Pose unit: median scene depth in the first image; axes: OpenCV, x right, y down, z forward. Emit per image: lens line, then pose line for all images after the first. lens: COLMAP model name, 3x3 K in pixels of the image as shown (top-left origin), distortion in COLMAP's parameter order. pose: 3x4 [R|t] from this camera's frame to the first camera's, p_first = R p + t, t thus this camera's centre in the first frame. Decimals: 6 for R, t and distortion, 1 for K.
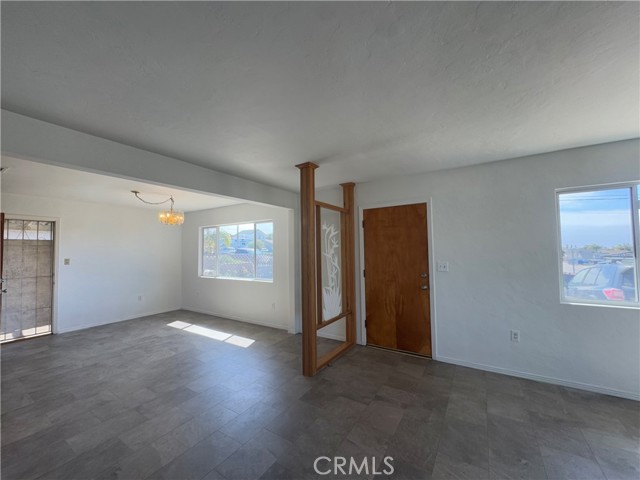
lens RADIAL K [[253.6, 0, 320.8], [0, 253.6, 239.5], [0, 0, 1]] dist [-0.006174, 0.000102]
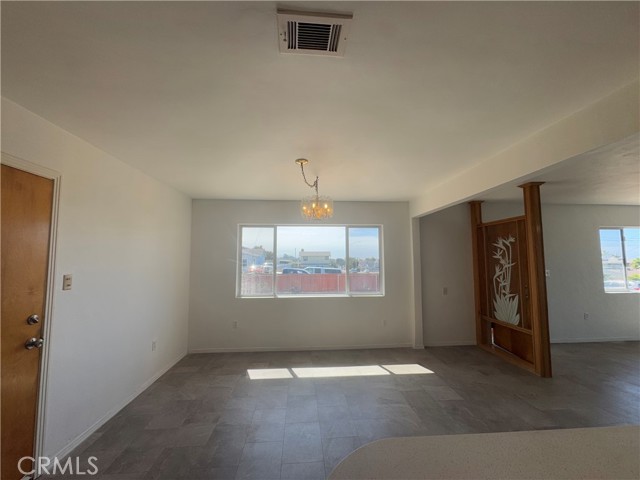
lens RADIAL K [[253.6, 0, 317.4], [0, 253.6, 238.8], [0, 0, 1]] dist [-0.006174, 0.000102]
pose [[0.803930, 0.059146, 0.591775, -1.216821], [-0.035223, 0.998031, -0.051900, 0.032607], [-0.593679, 0.020880, 0.804431, 0.566734]]
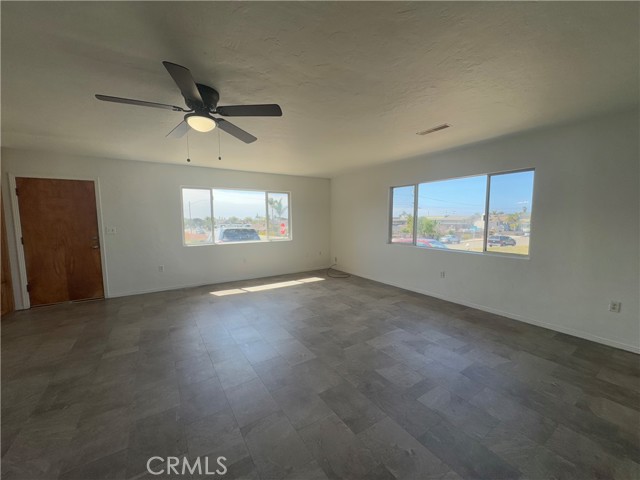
lens RADIAL K [[253.6, 0, 323.5], [0, 253.6, 237.6], [0, 0, 1]] dist [-0.006174, 0.000102]
pose [[0.420351, -0.063283, 0.905152, -0.250842], [-0.033653, 0.995791, 0.085249, -0.009054], [-0.906737, -0.066295, 0.416452, -0.561146]]
